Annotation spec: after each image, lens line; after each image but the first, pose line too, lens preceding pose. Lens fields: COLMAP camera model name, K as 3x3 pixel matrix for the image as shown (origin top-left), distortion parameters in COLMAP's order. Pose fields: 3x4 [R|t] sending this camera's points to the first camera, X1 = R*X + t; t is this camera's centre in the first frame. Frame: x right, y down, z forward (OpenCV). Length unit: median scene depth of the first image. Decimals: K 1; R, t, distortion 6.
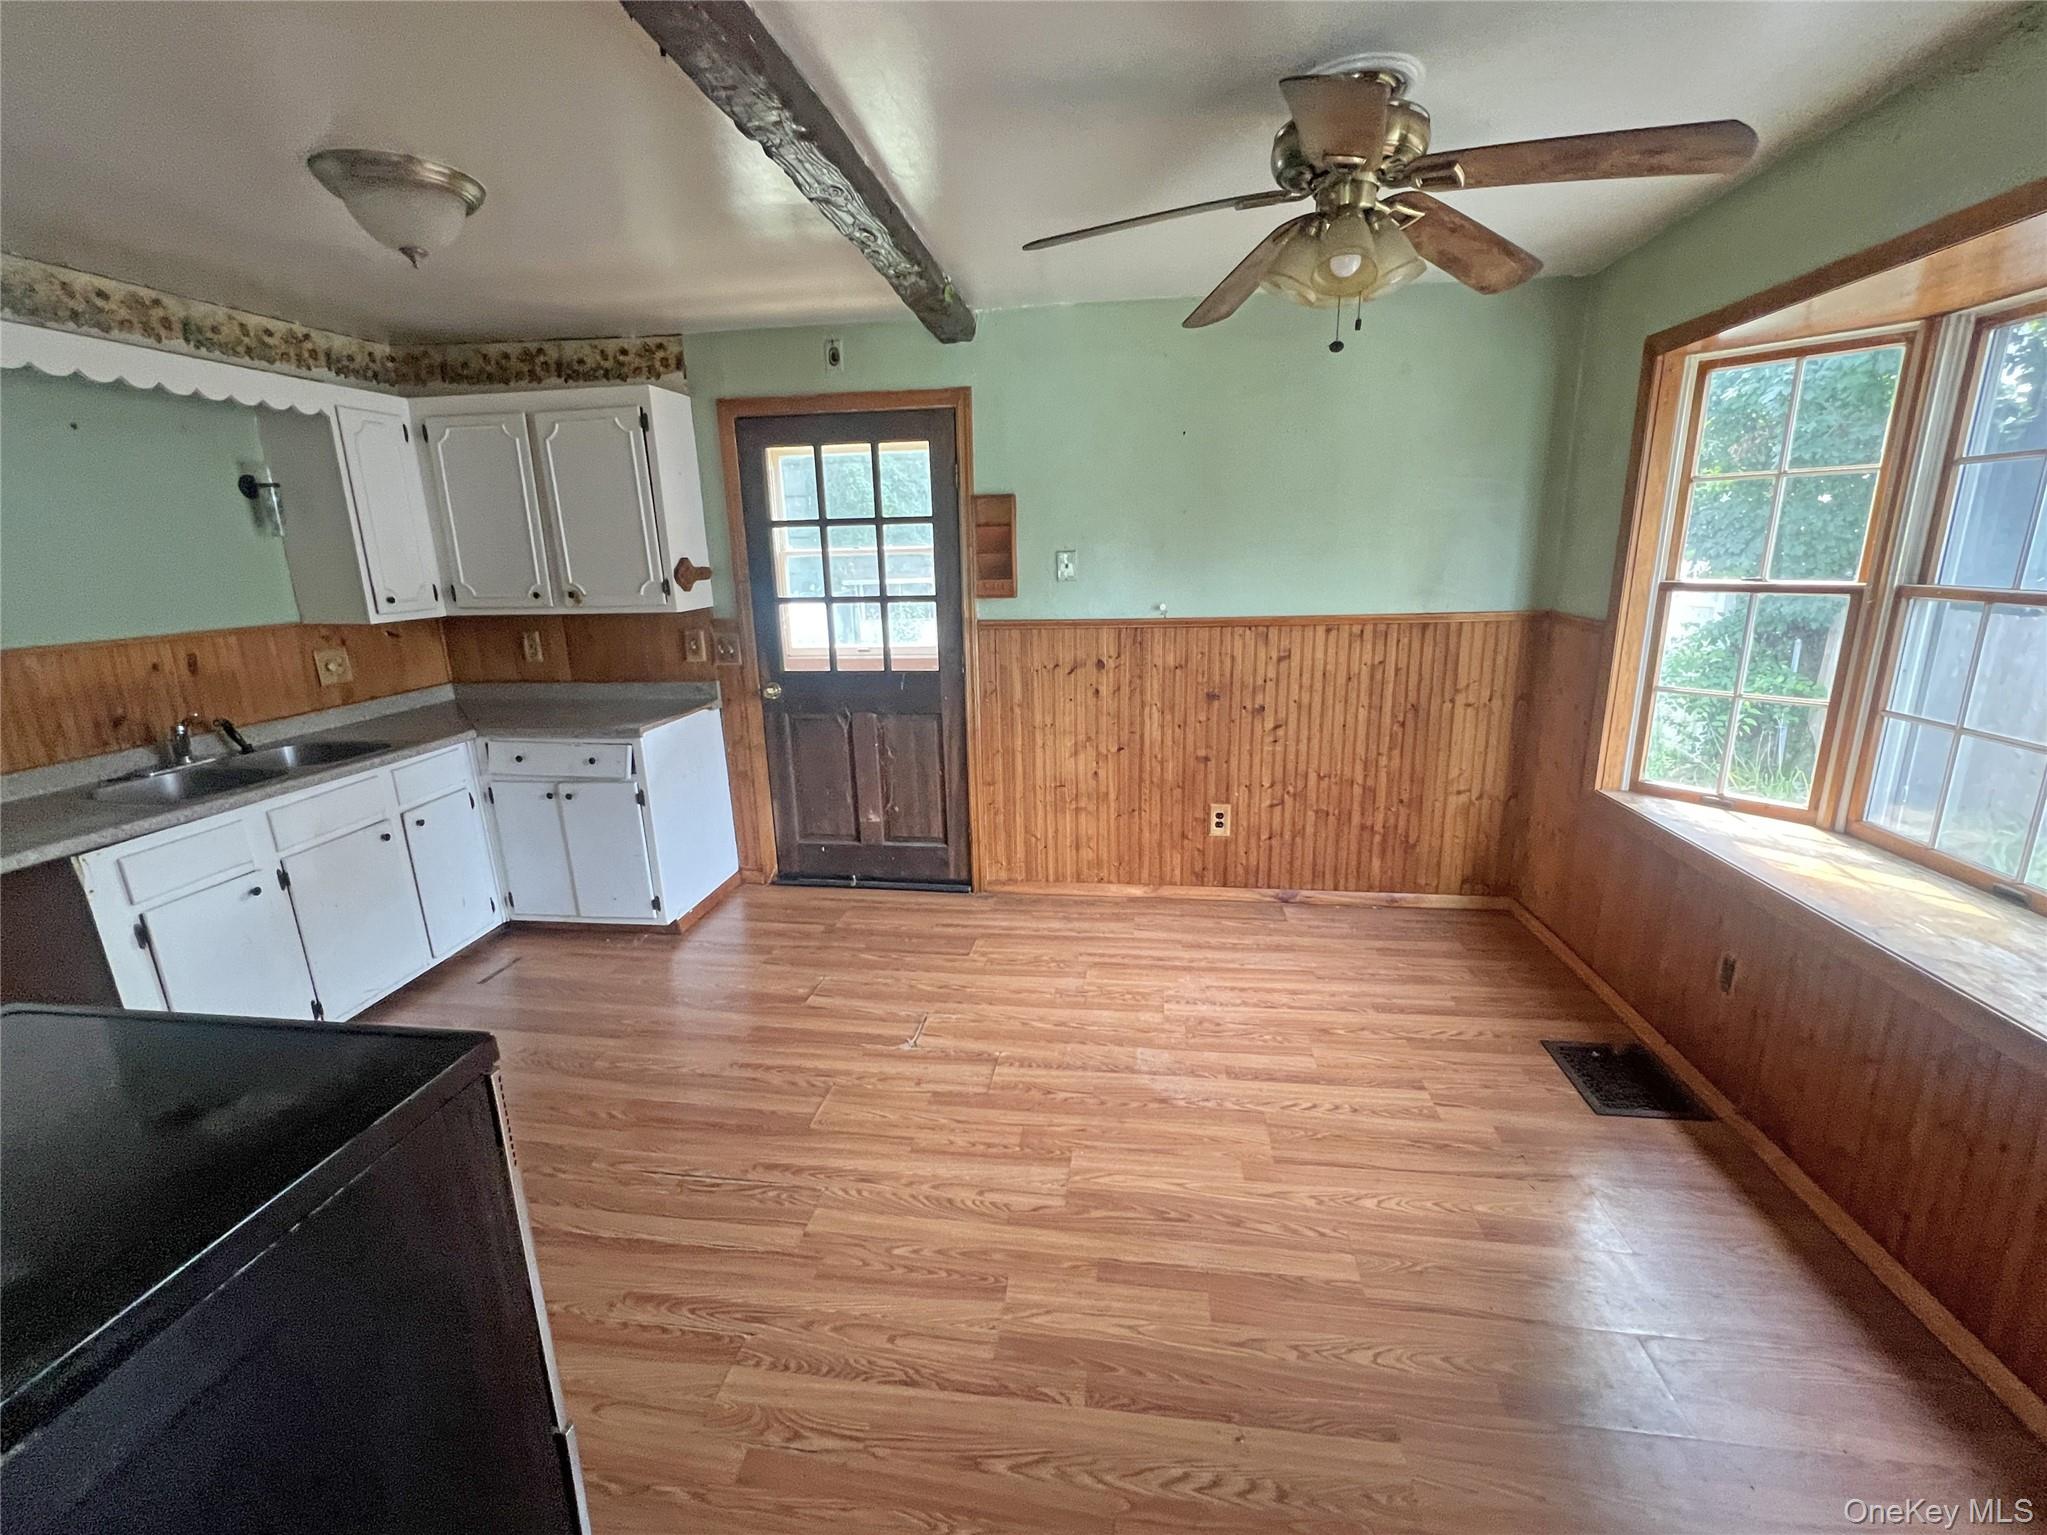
lens RADIAL K [[872.4, 0, 1023.5], [0, 872.4, 767.5], [0, 0, 1]] dist [-0.001645, -0.000580]
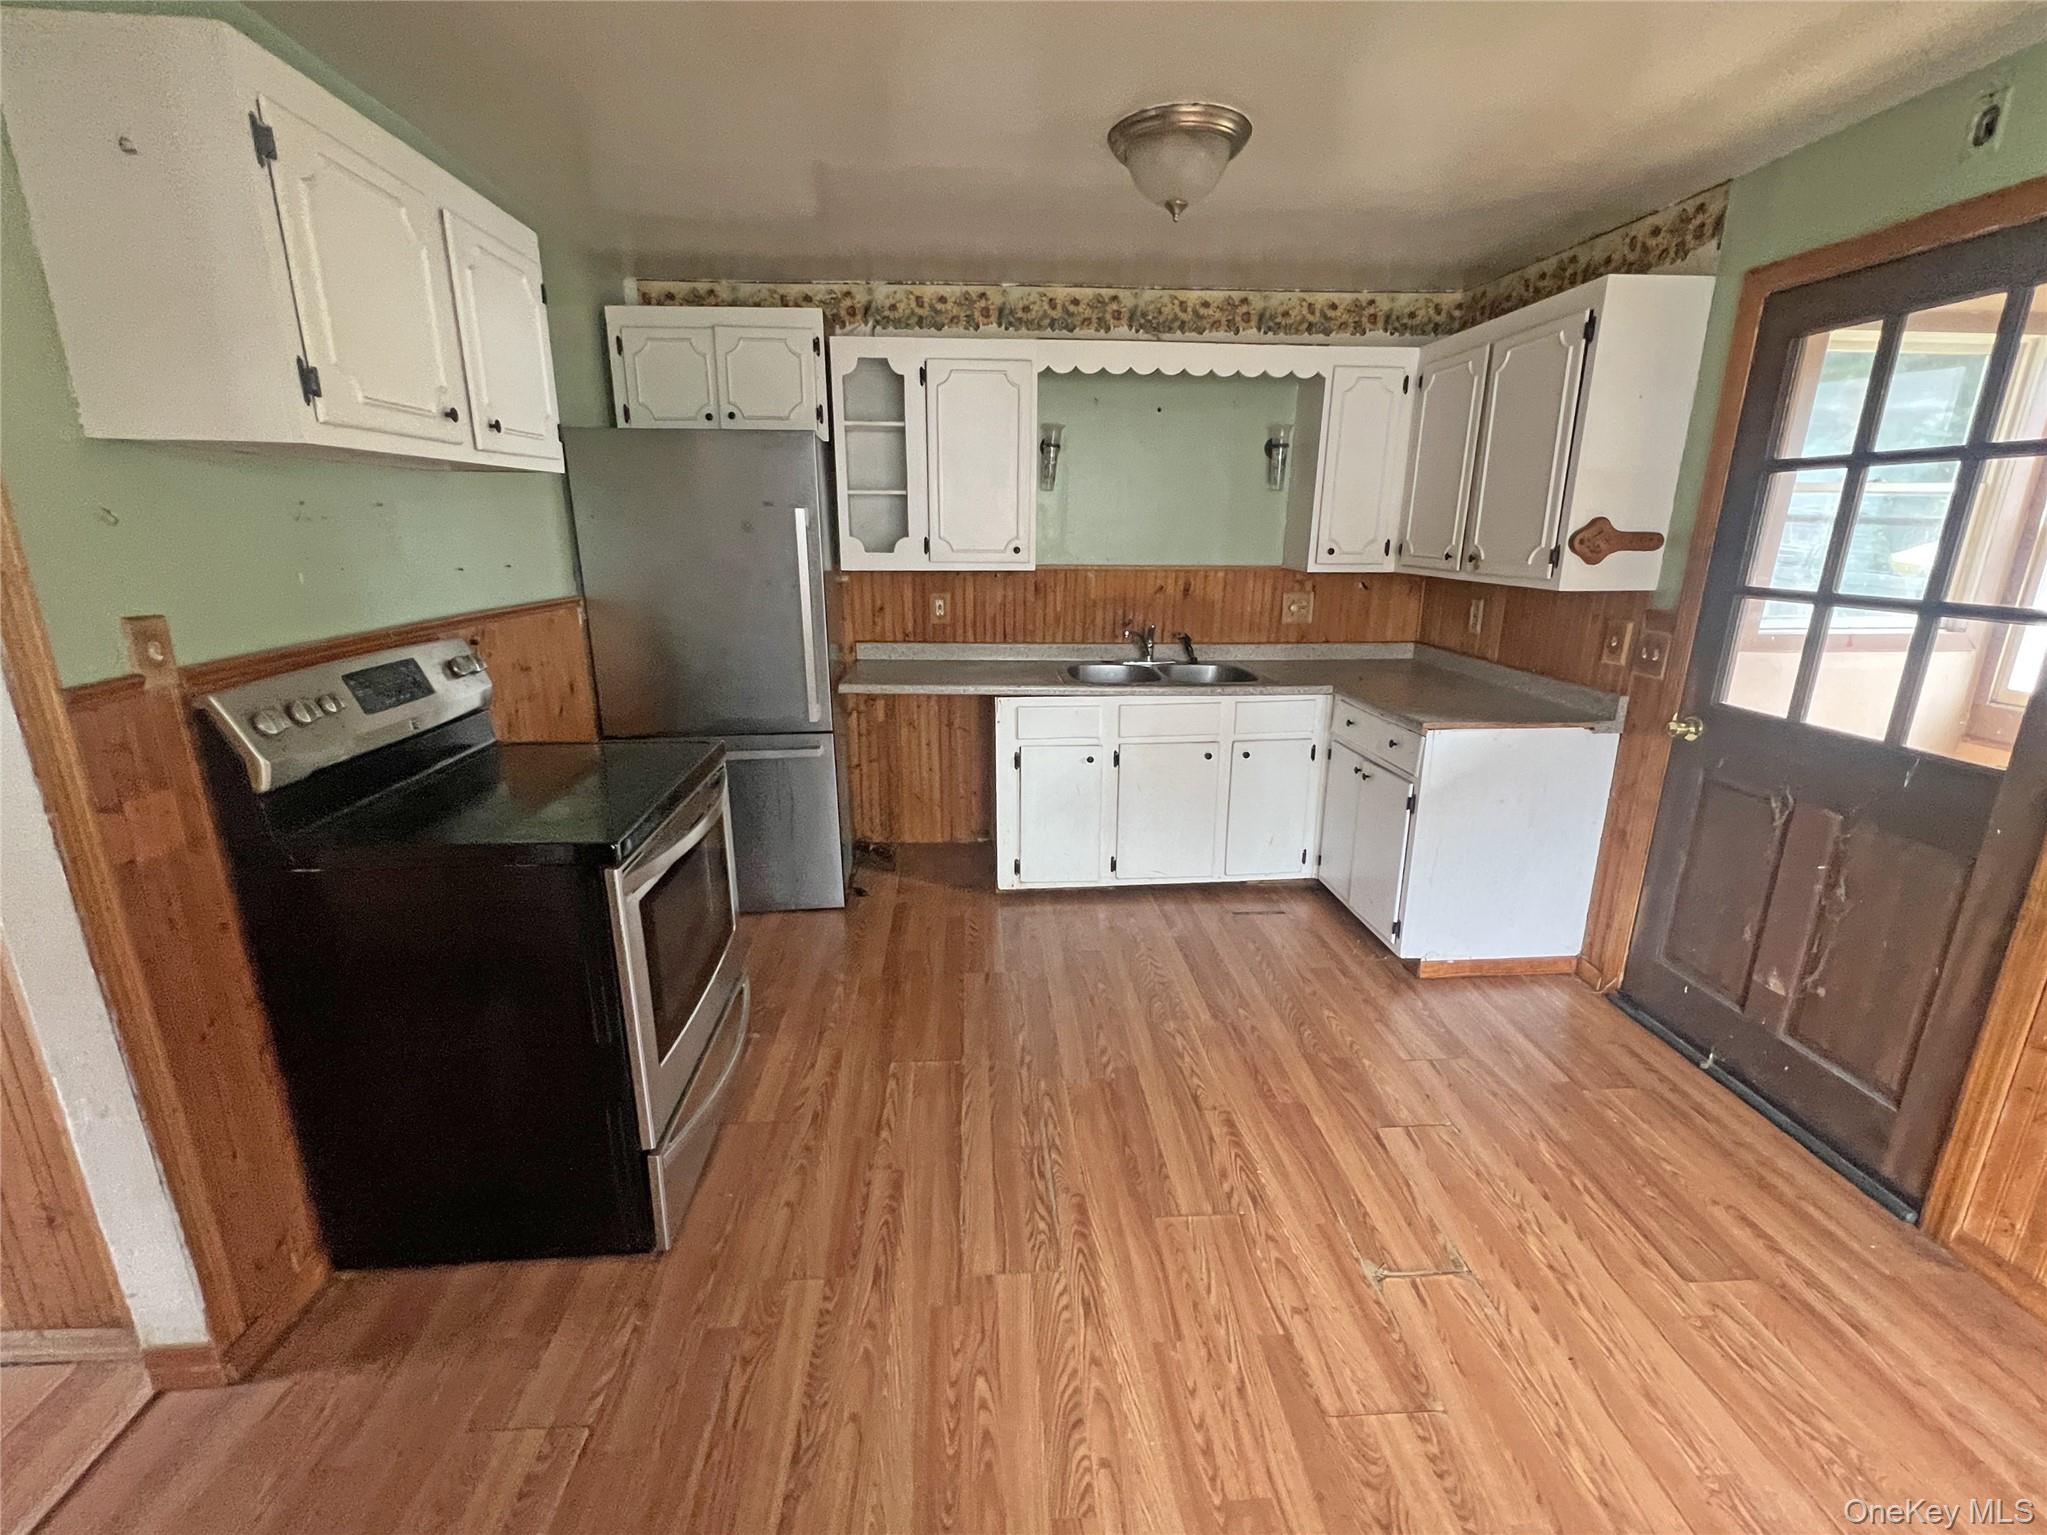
lens RADIAL K [[879.1, 0, 1024.2], [0, 879.1, 765.0], [0, 0, 1]] dist [0.000246, 0.000125]
pose [[0.201024, 0.283799, -0.937575, 0.257084], [-0.253626, 0.939556, 0.230018, -0.095920], [0.946183, 0.191554, 0.260852, 0.404912]]
